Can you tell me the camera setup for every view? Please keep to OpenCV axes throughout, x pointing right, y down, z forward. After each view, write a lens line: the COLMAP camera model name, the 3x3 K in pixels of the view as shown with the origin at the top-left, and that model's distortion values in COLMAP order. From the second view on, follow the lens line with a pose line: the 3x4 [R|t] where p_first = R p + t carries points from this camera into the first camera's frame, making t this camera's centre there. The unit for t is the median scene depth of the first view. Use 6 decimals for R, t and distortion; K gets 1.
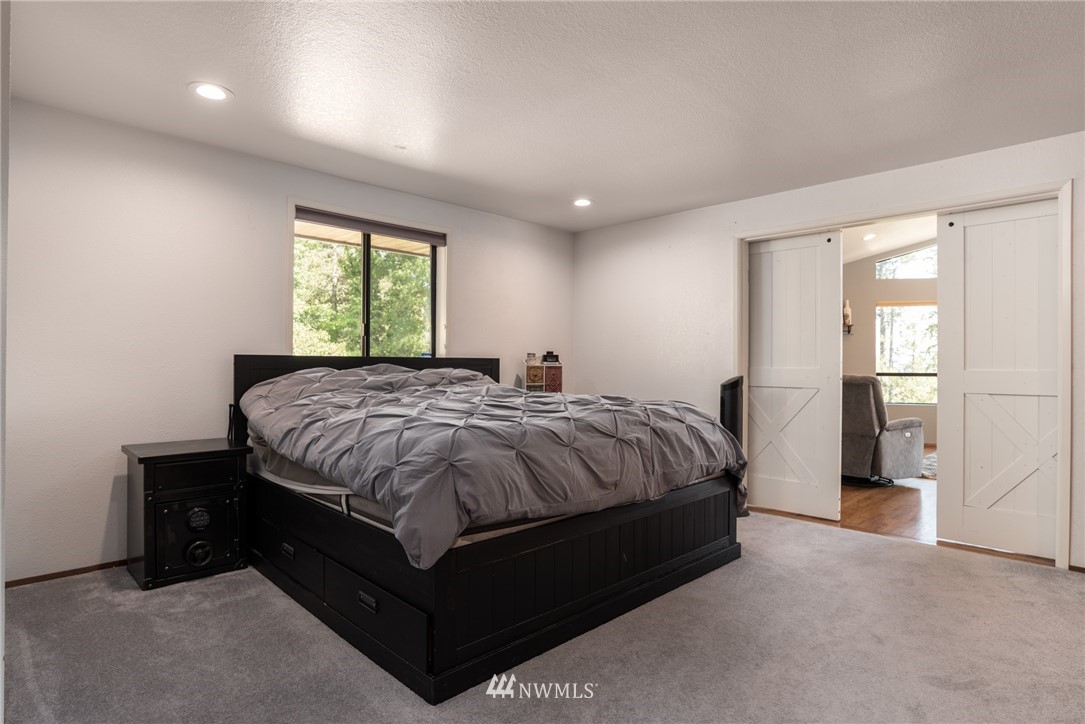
lens RADIAL K [[579.0, 0, 541.7], [0, 579.0, 366.3], [0, 0, 1]] dist [-0.001729, -0.000116]
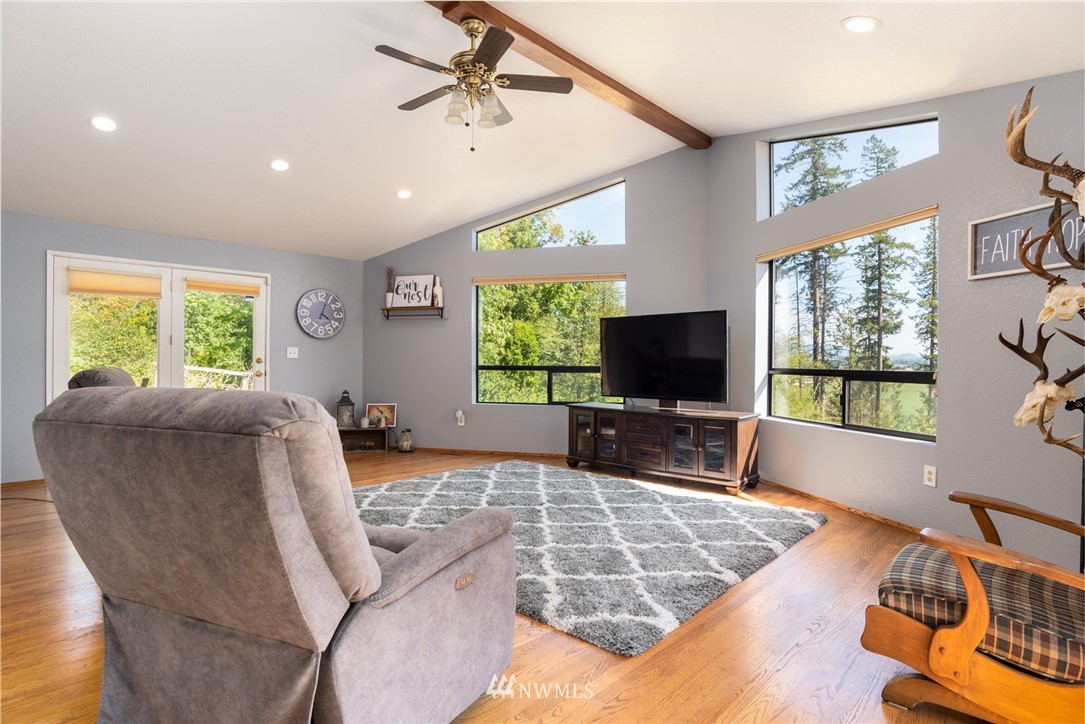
lens RADIAL K [[553.3, 0, 546.1], [0, 553.3, 367.2], [0, 0, 1]] dist [-0.033938, 0.002595]
pose [[0.999761, -0.007753, 0.020440, 0.664028], [0.007564, 0.999928, 0.009283, 0.007721], [-0.020511, -0.009126, 0.999748, 0.208906]]
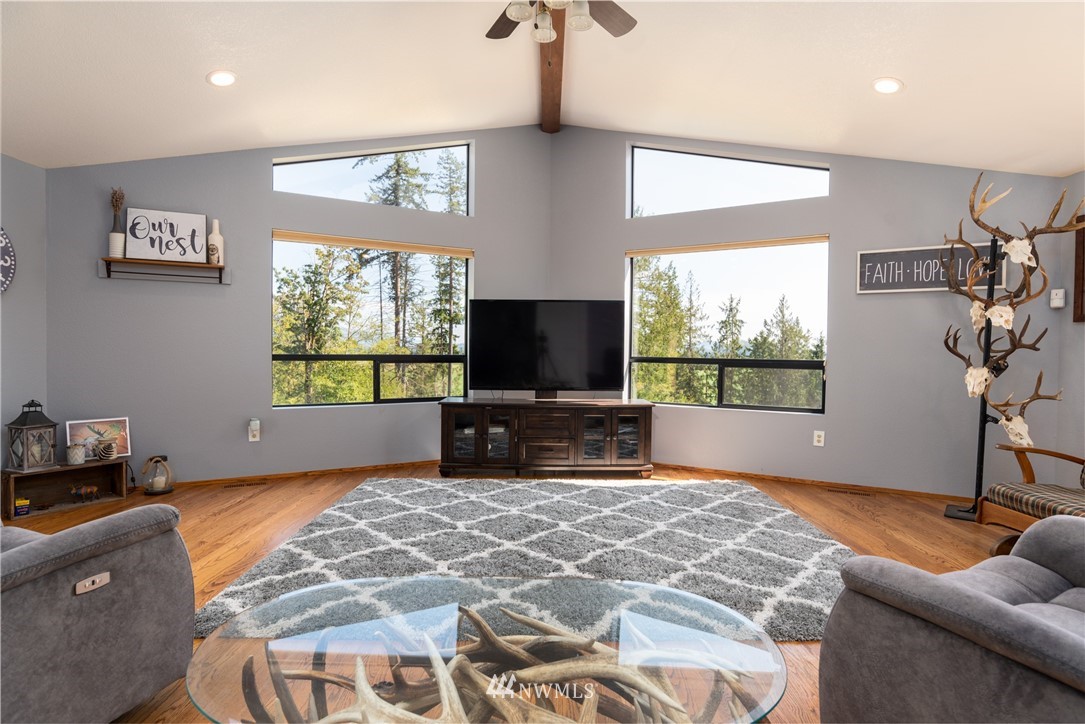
lens RADIAL K [[553.3, 0, 548.7], [0, 553.3, 357.7], [0, 0, 1]] dist [-0.033938, 0.002595]
pose [[0.707922, -0.014430, 0.706143, 0.385749], [-0.000569, 0.999779, 0.021002, 0.003670], [-0.706290, -0.015270, 0.707758, 0.414967]]
